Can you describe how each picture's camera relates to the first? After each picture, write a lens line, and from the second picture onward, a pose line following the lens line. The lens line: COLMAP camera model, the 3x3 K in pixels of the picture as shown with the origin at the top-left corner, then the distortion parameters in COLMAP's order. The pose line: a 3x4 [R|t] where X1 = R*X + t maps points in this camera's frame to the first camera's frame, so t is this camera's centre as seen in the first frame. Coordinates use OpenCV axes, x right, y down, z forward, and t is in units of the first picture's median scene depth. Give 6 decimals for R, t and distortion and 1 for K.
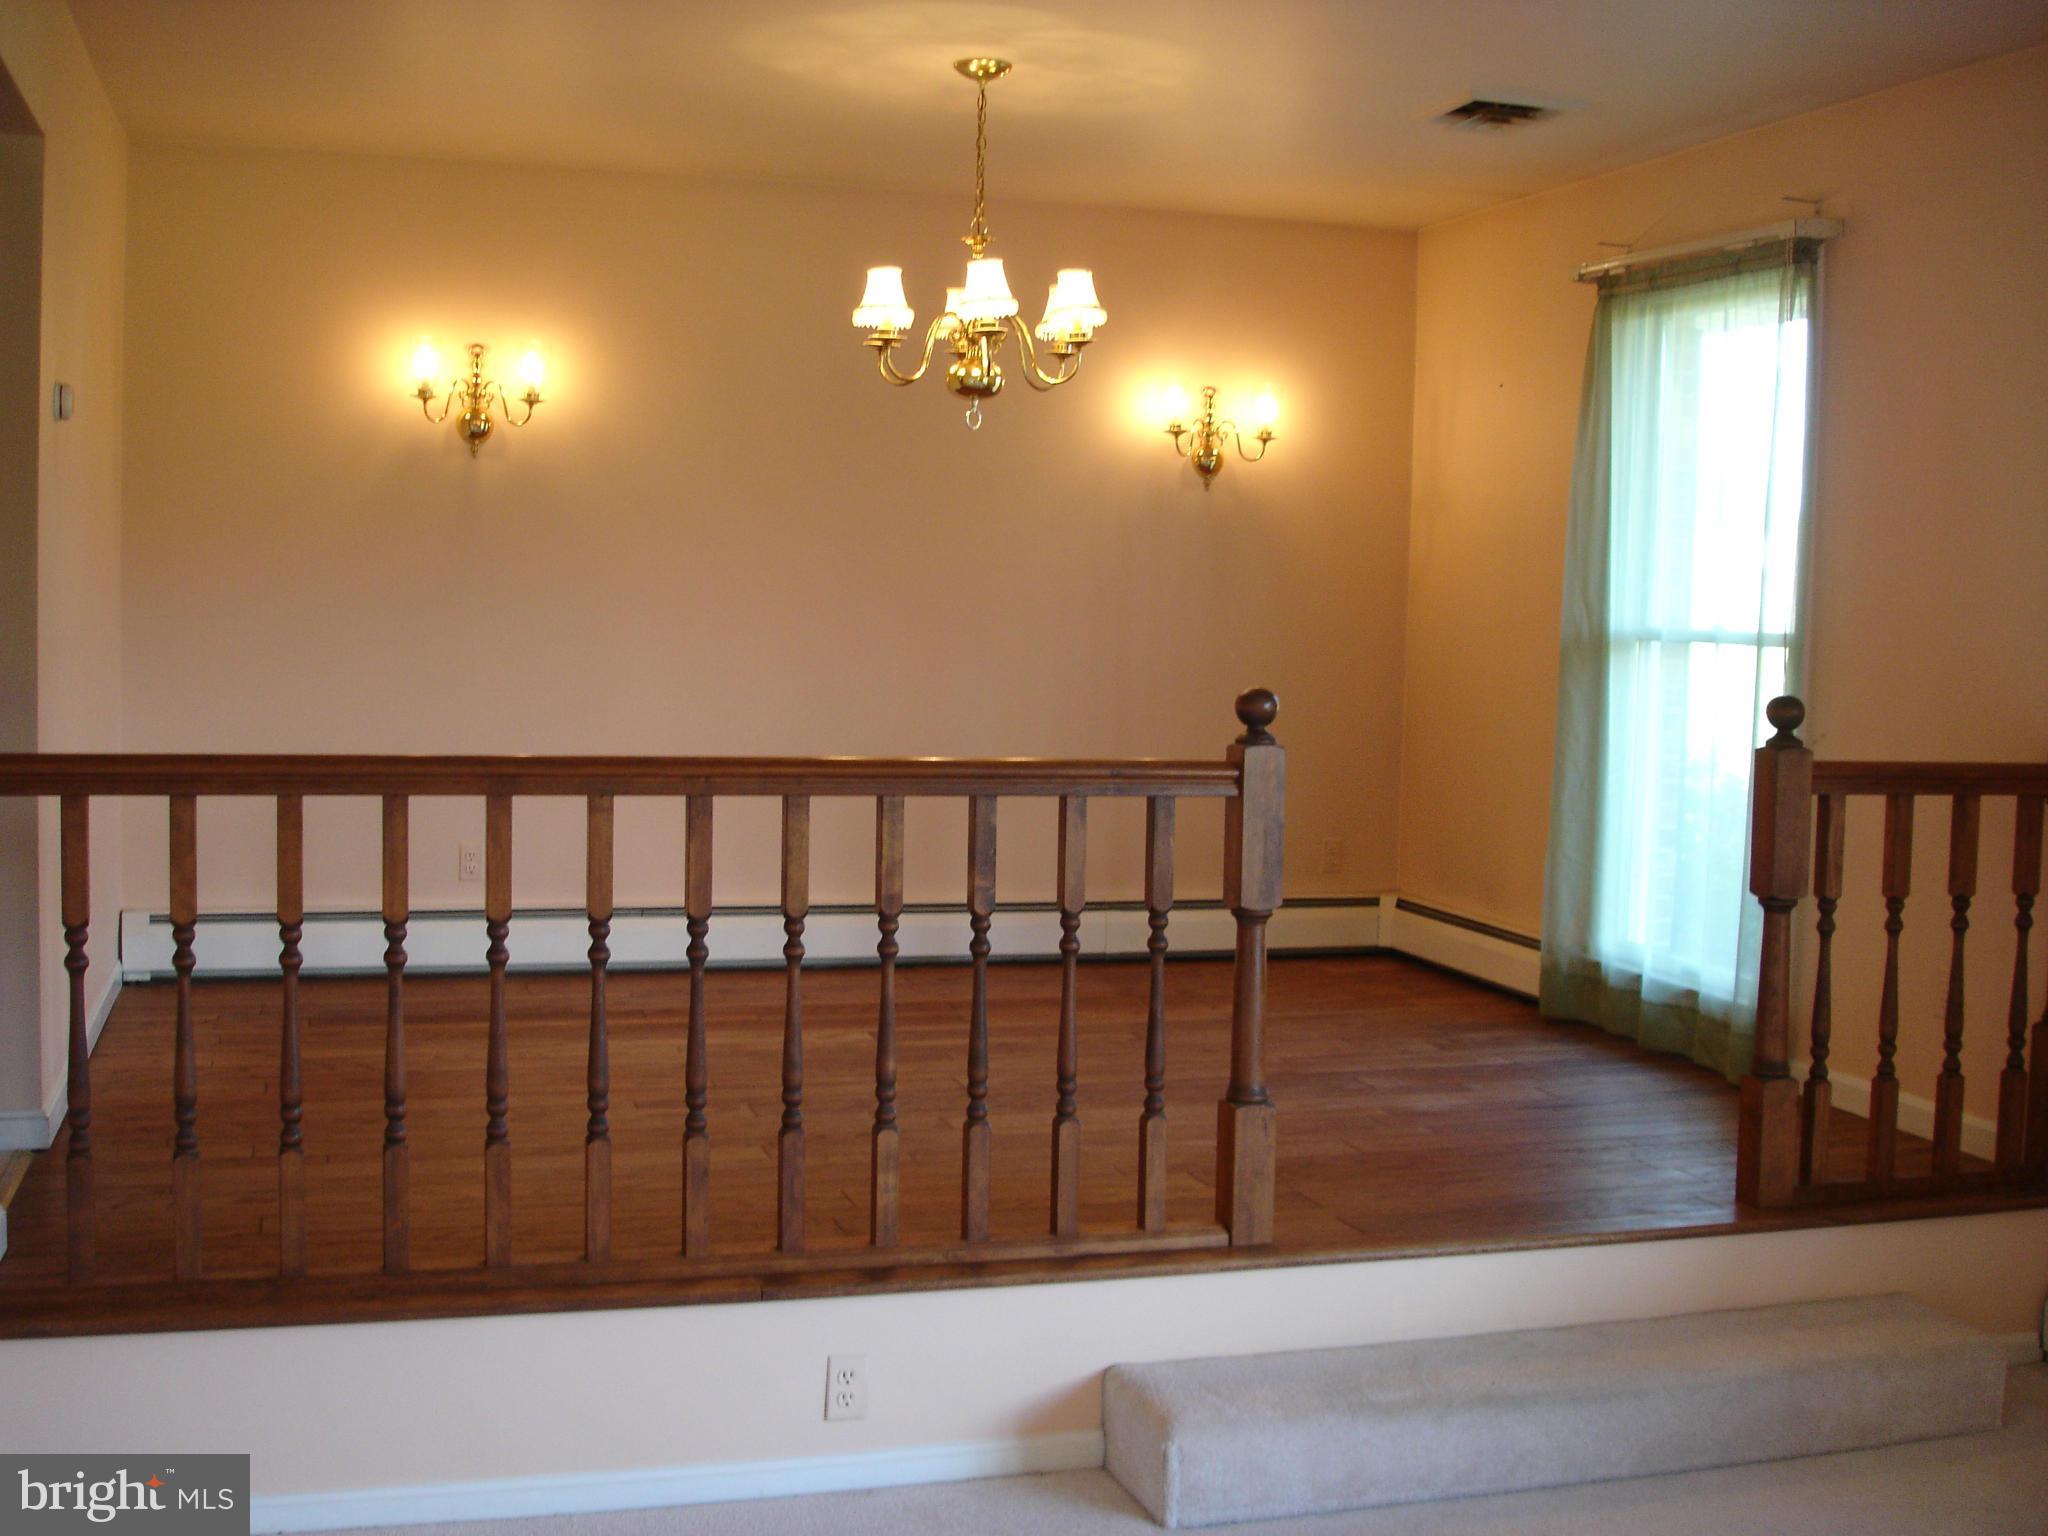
lens RADIAL K [[2344.7, 0, 1020.1], [0, 2344.7, 744.3], [0, 0, 1]] dist [-0.021650, -0.269583]
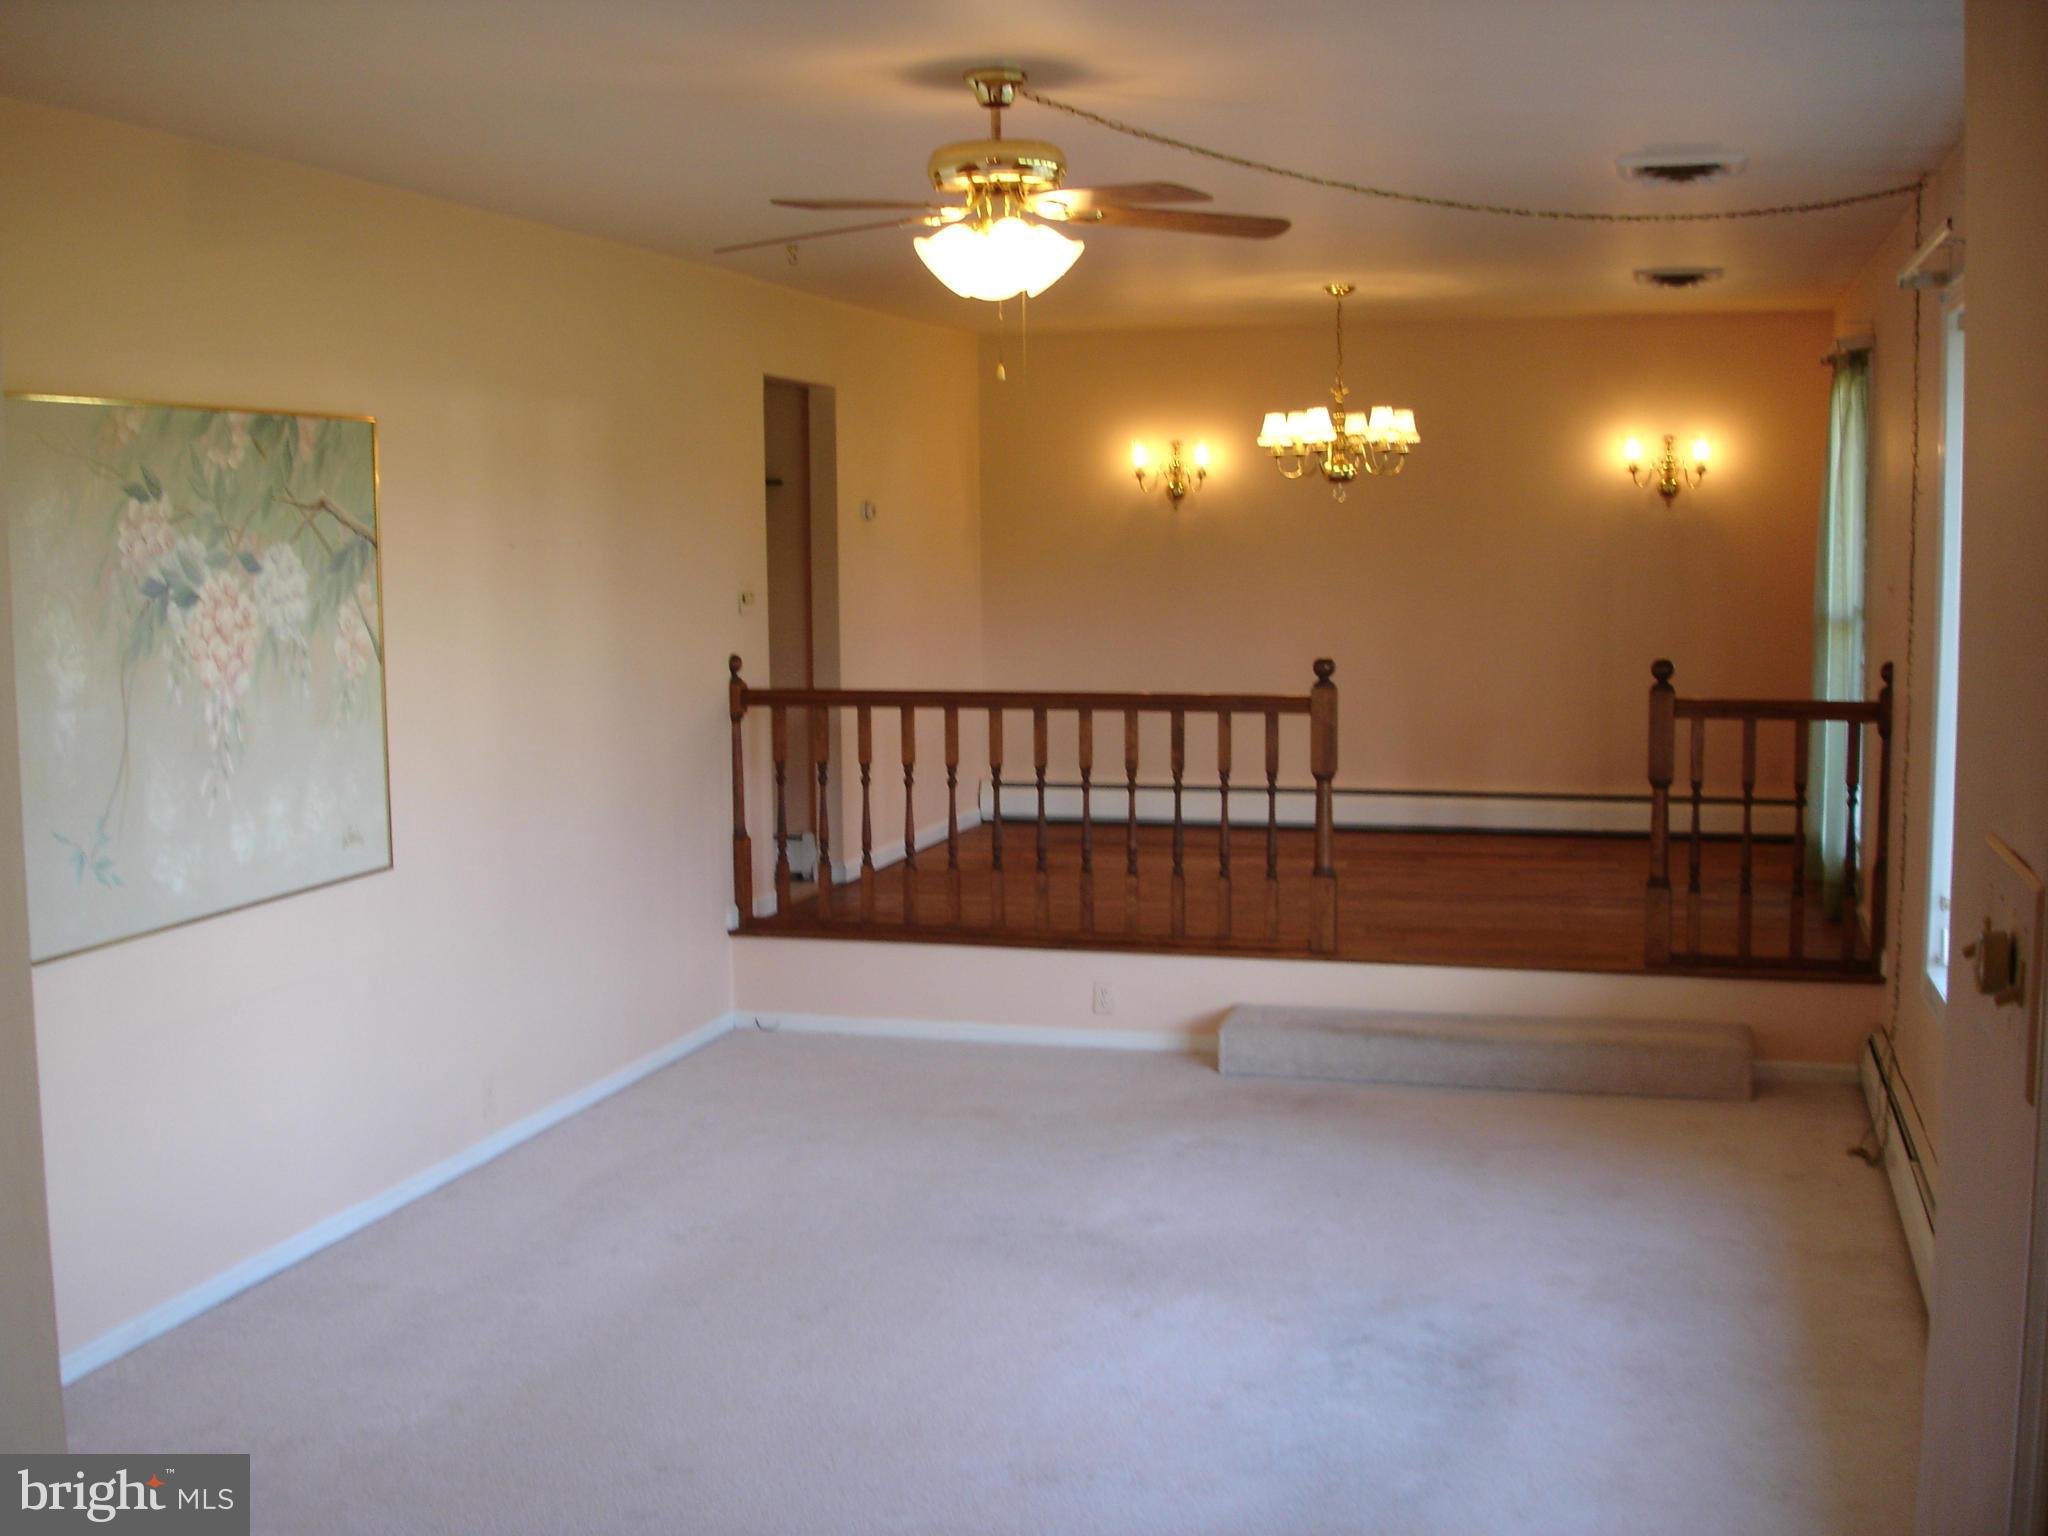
lens RADIAL K [[2344.7, 0, 1020.1], [0, 2344.7, 744.3], [0, 0, 1]] dist [-0.021650, -0.269583]
pose [[0.841352, 0.017030, -0.540220, 0.708414], [-0.002862, 0.999630, 0.027055, -0.003194], [0.540480, -0.021217, 0.841089, -0.562617]]
